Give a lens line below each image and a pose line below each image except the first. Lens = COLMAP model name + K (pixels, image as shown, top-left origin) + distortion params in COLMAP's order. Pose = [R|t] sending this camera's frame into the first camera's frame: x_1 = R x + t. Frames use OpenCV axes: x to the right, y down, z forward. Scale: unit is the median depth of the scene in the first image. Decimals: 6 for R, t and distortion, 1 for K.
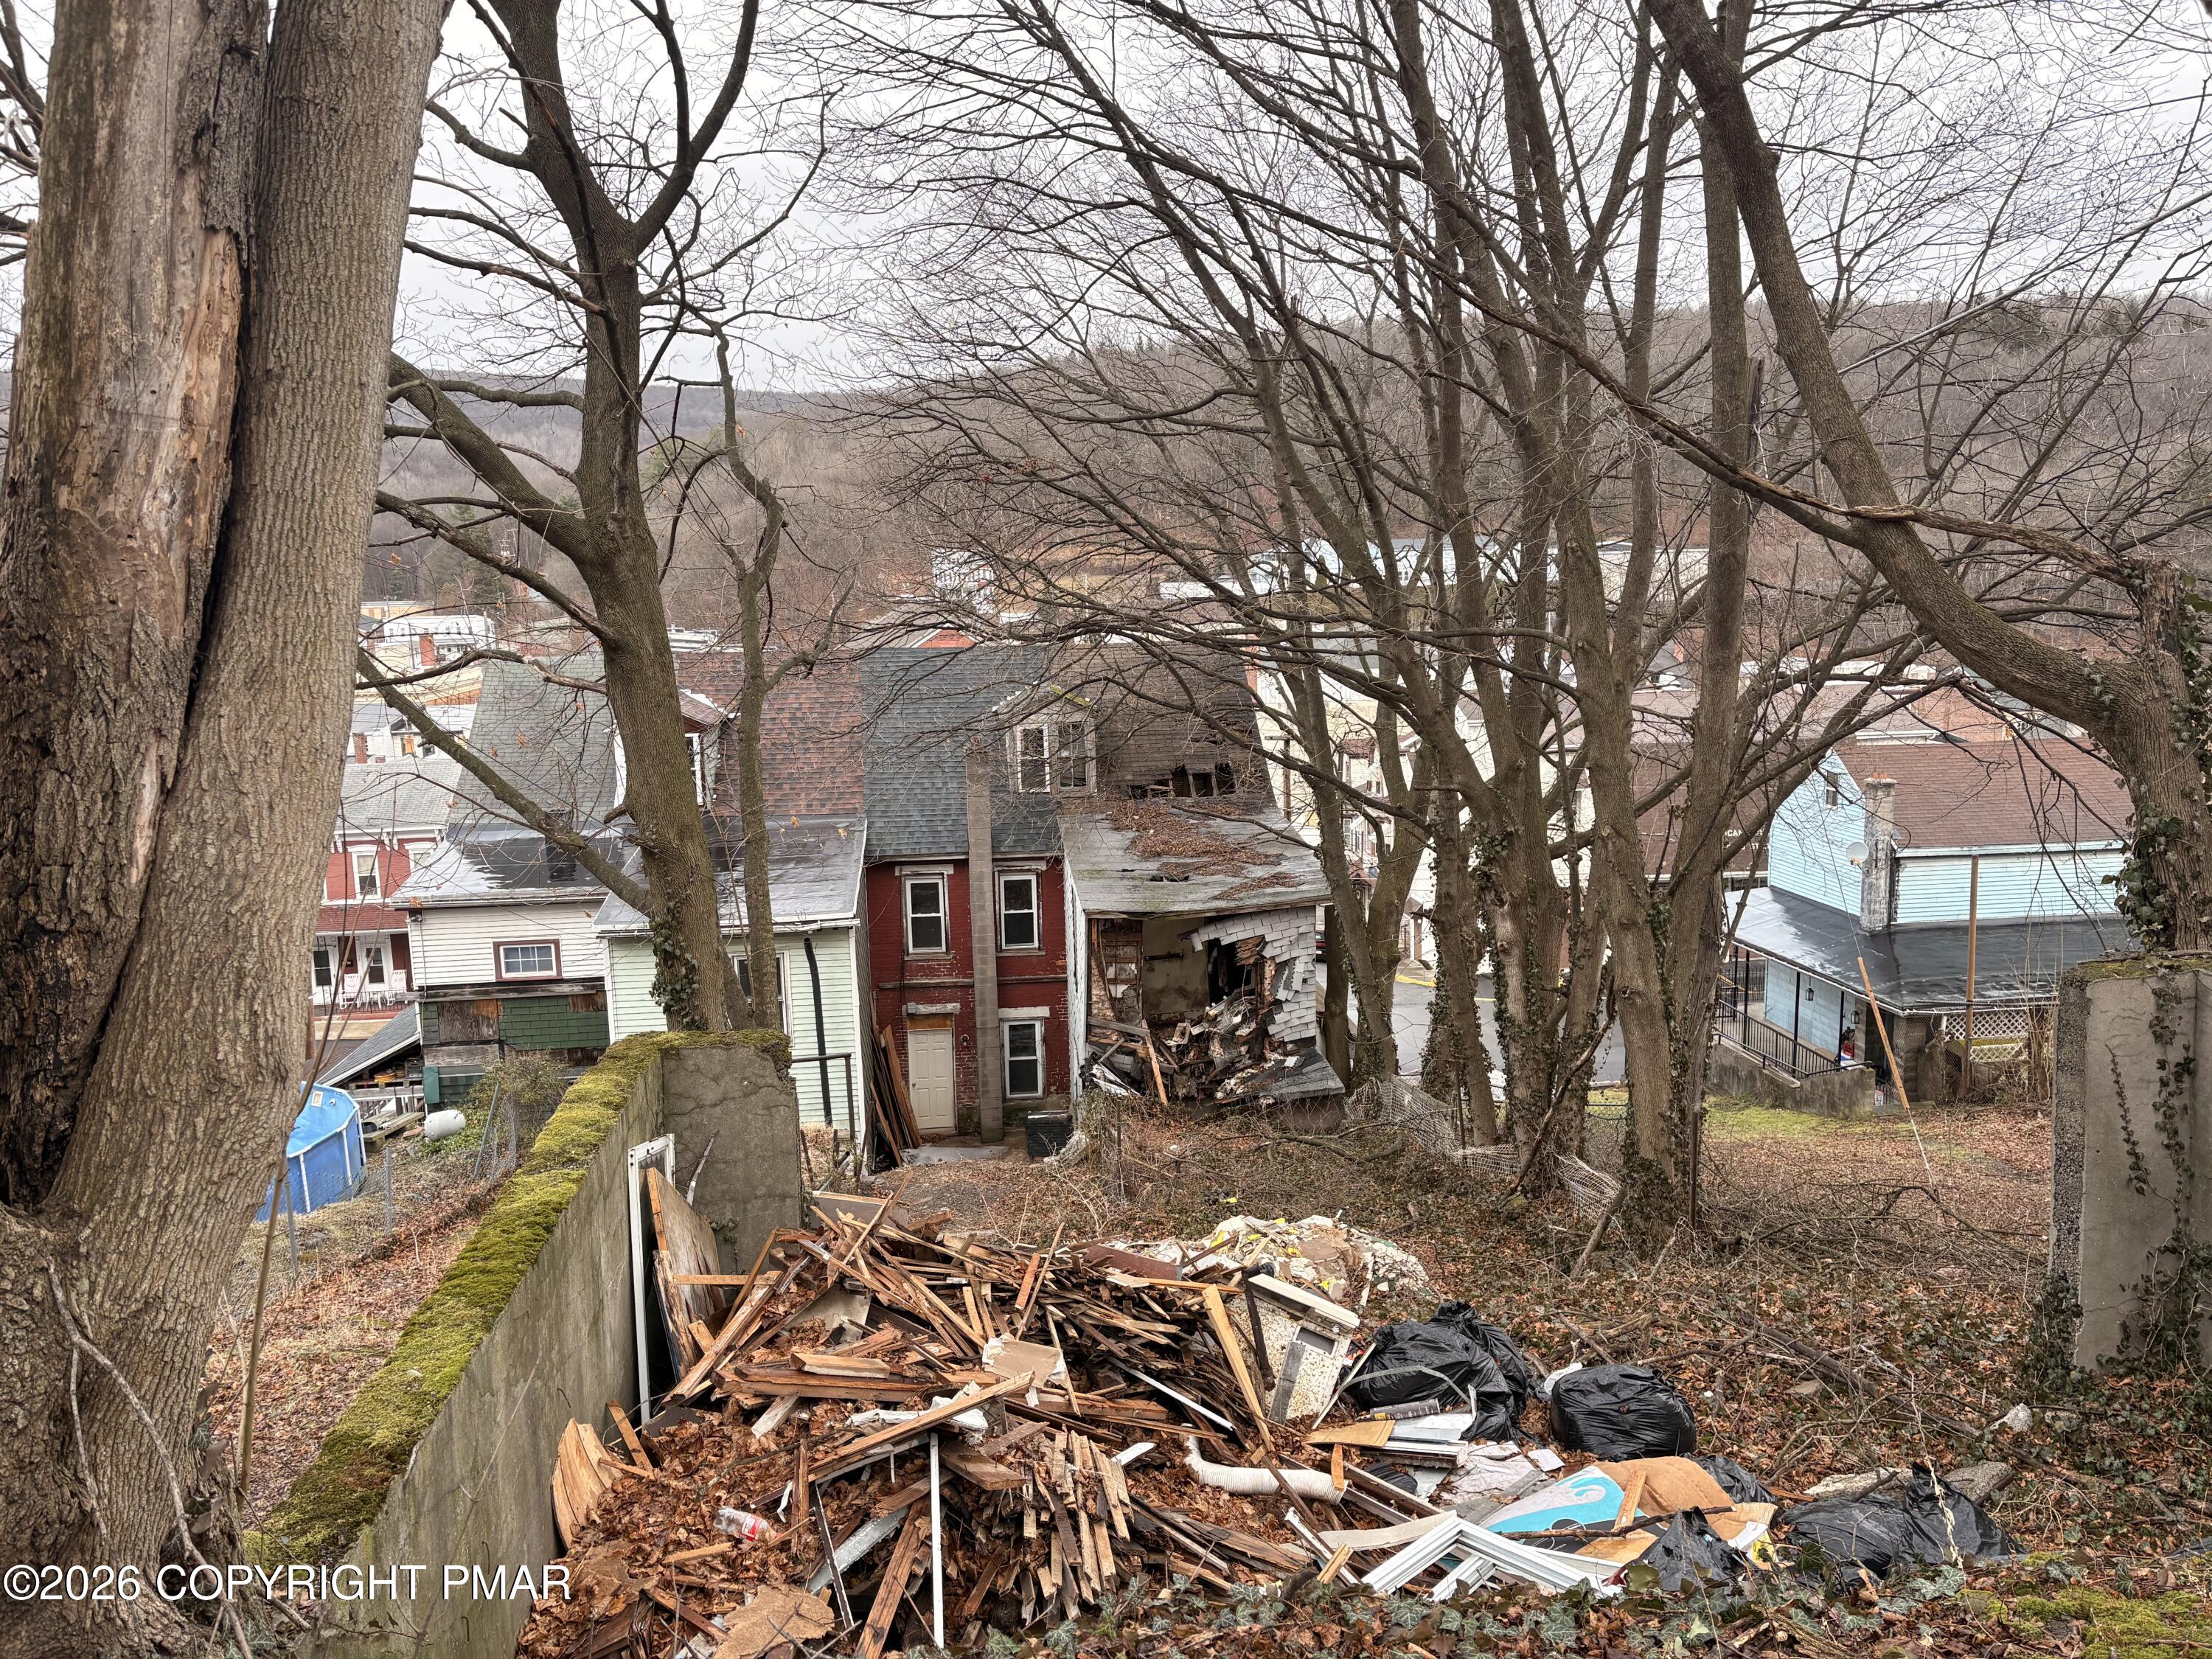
lens RADIAL K [[1673.9, 0, 1103.9], [0, 1673.9, 832.2], [0, 0, 1]] dist [0.002572, 0.000043]
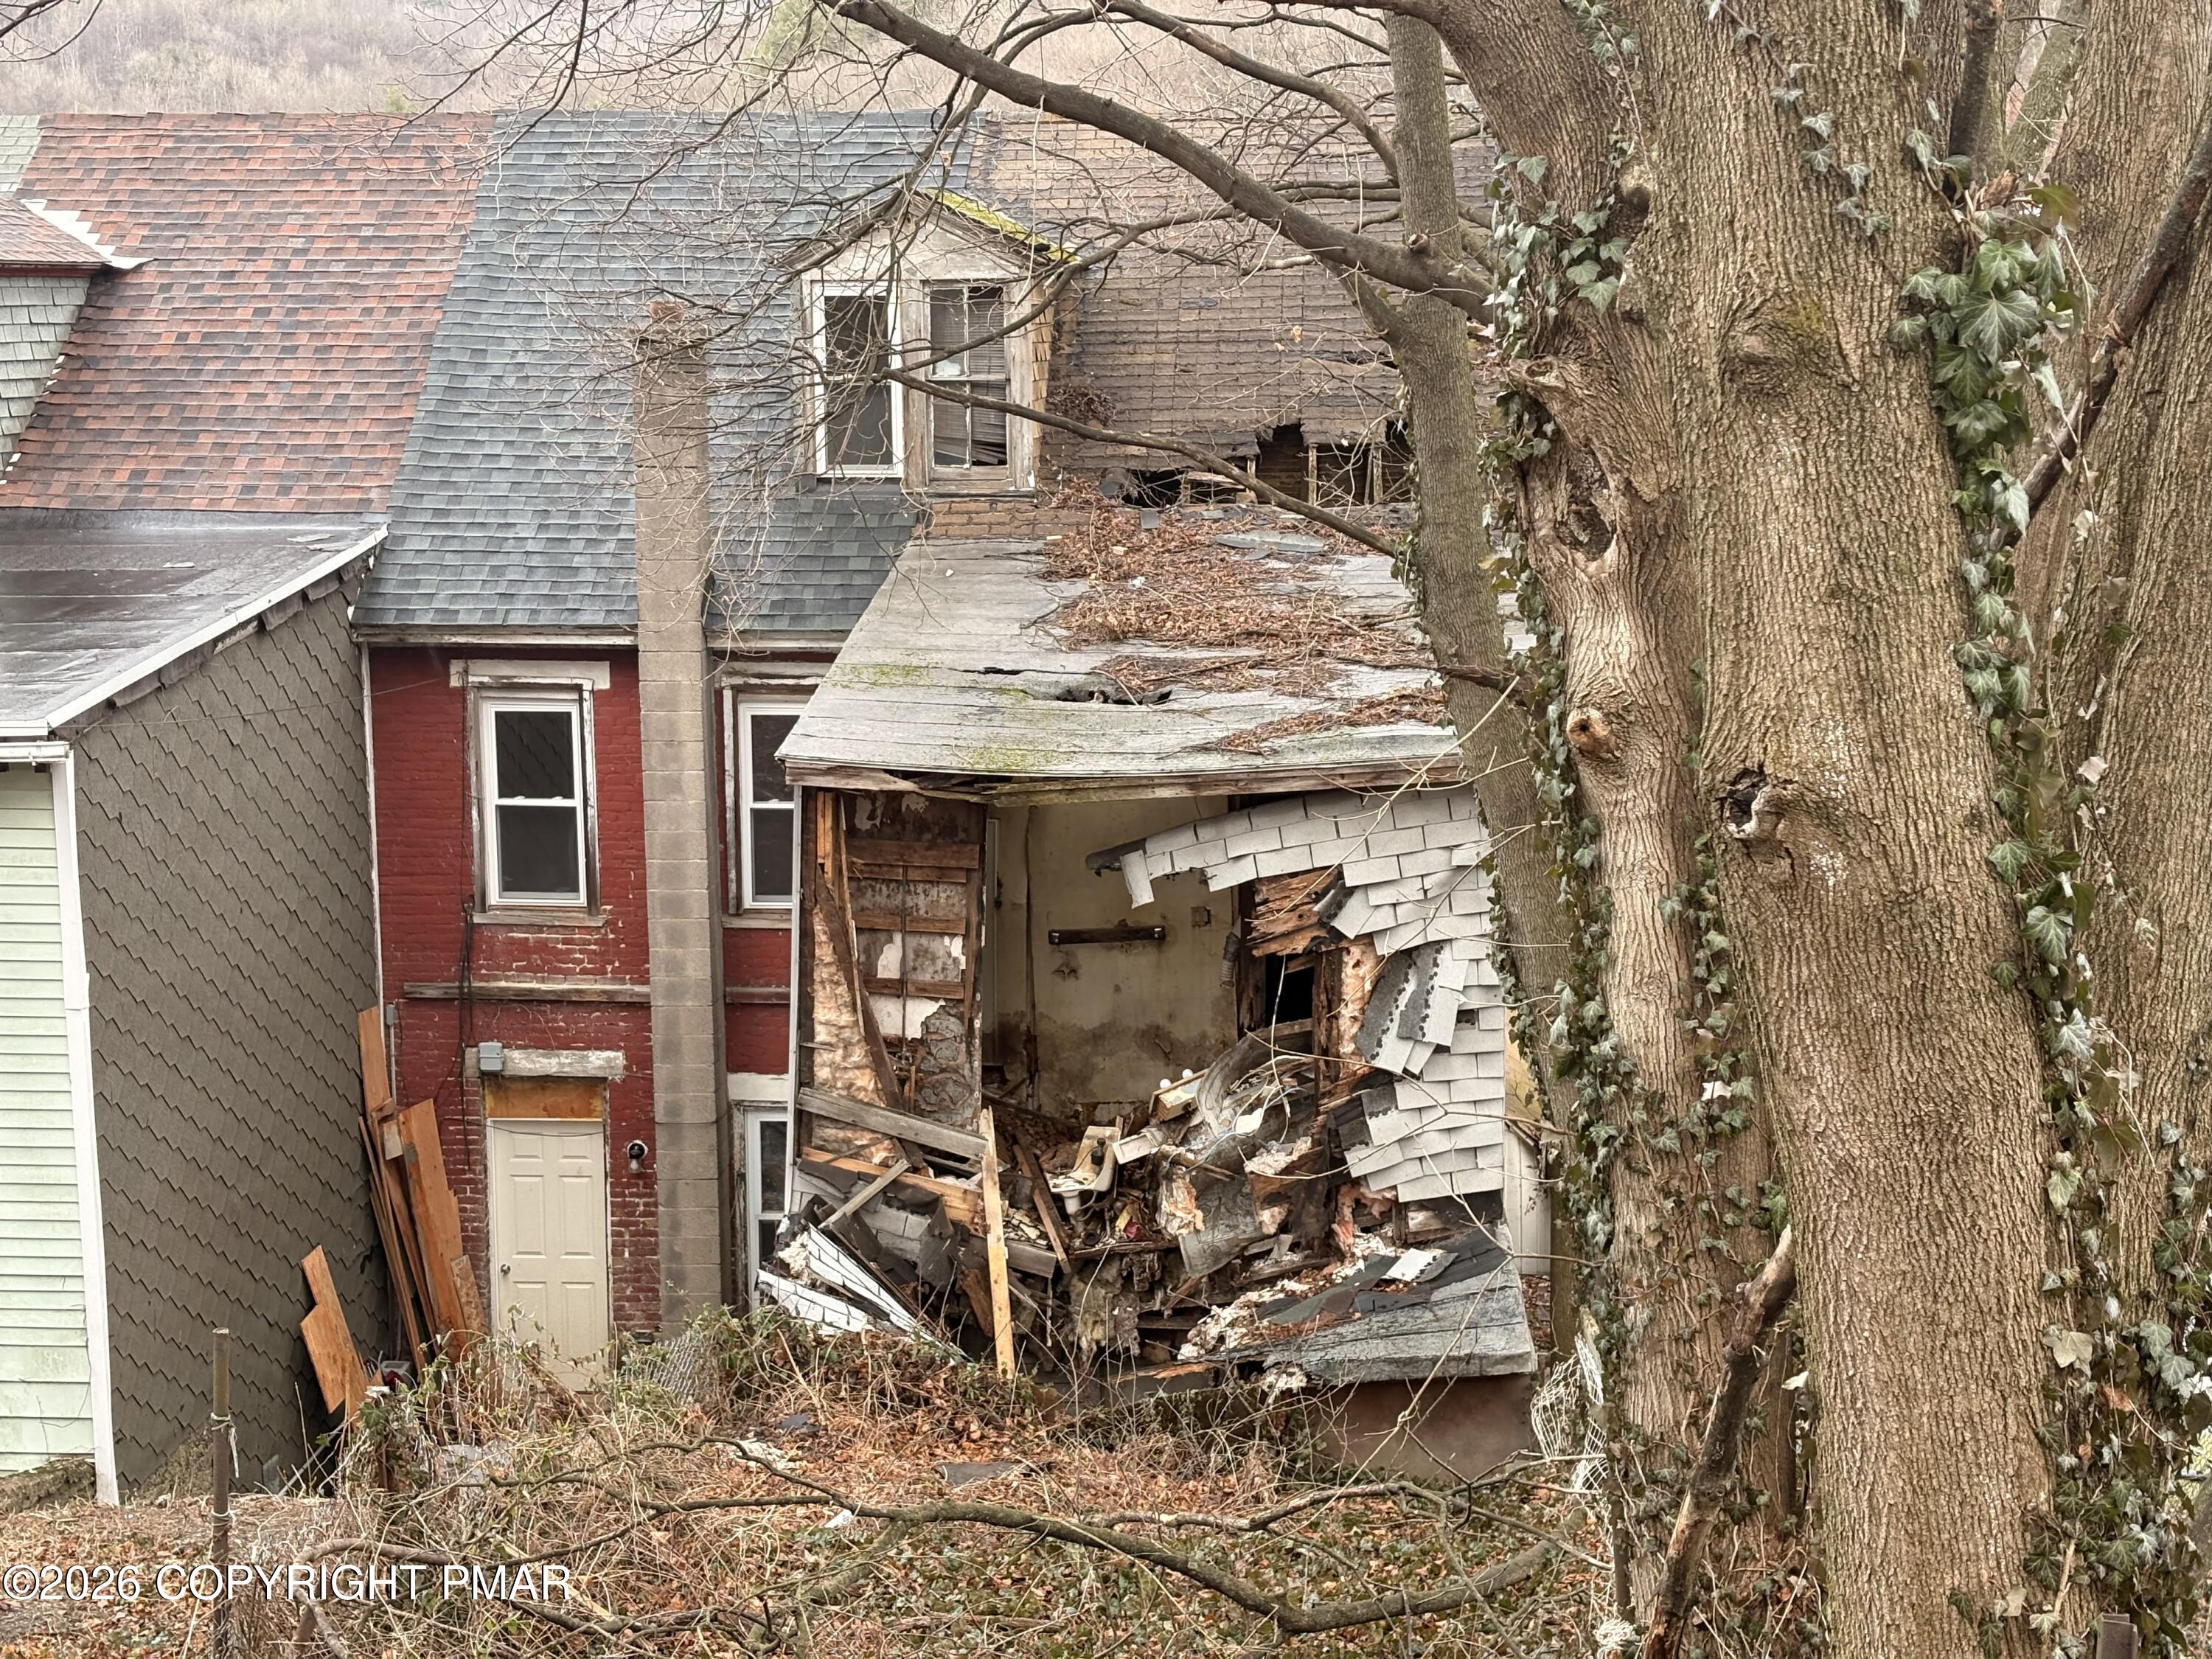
lens RADIAL K [[3375.8, 0, 1108.2], [0, 3375.8, 827.7], [0, 0, 1]] dist [0.022706, 0.000000]
pose [[0.985743, 0.045437, -0.162004, 0.154687], [-0.044471, 0.998965, 0.009587, 0.049345], [0.162272, -0.002246, 0.986744, 0.349552]]
